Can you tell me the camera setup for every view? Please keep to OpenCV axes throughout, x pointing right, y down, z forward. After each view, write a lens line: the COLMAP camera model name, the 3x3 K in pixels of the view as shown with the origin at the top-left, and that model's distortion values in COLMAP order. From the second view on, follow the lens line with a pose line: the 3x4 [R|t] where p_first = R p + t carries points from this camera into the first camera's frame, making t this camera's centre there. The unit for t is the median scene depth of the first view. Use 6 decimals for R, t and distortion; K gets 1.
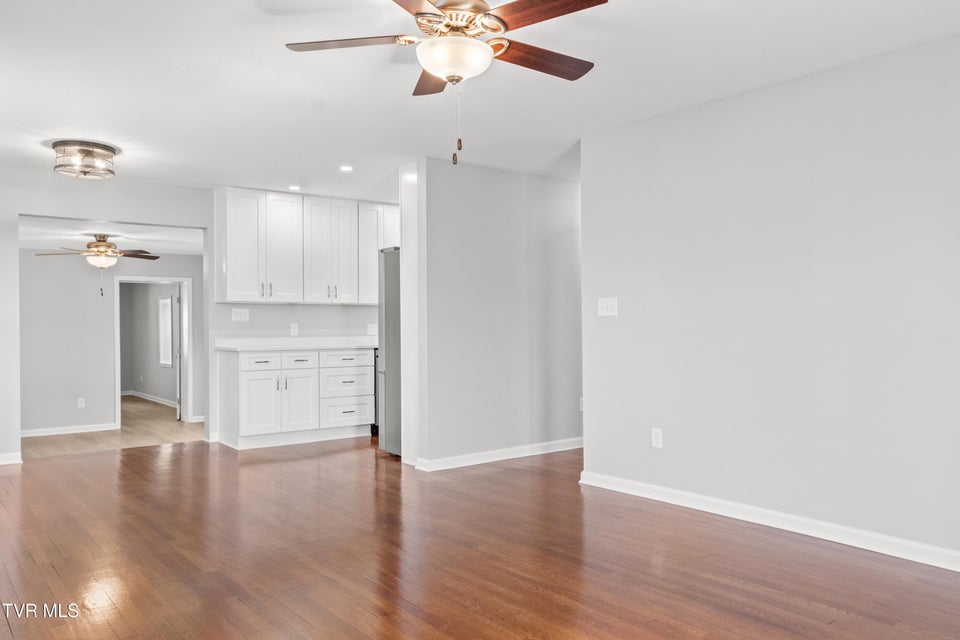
lens RADIAL K [[729.6, 0, 480.0], [0, 729.6, 320.0], [0, 0, 1]] dist [-0.064528, -0.001194]
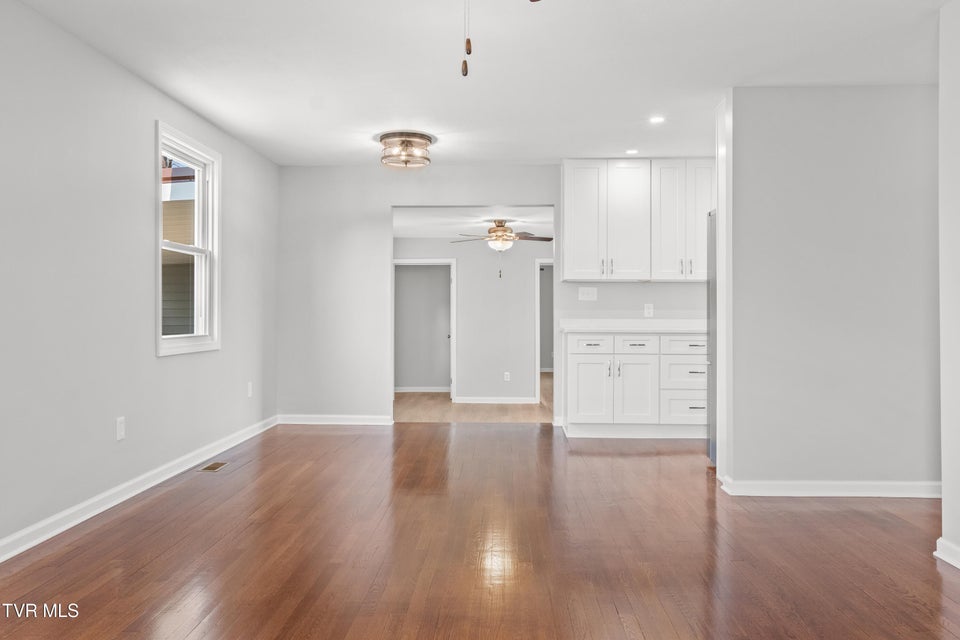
lens RADIAL K [[716.6, 0, 479.1], [0, 716.6, 301.1], [0, 0, 1]] dist [-0.054532, 0.003948]
pose [[0.731387, 0.000379, -0.681963, 0.205251], [-0.001794, 0.999997, -0.001368, 0.003663], [0.681960, 0.002224, 0.731386, 0.225419]]
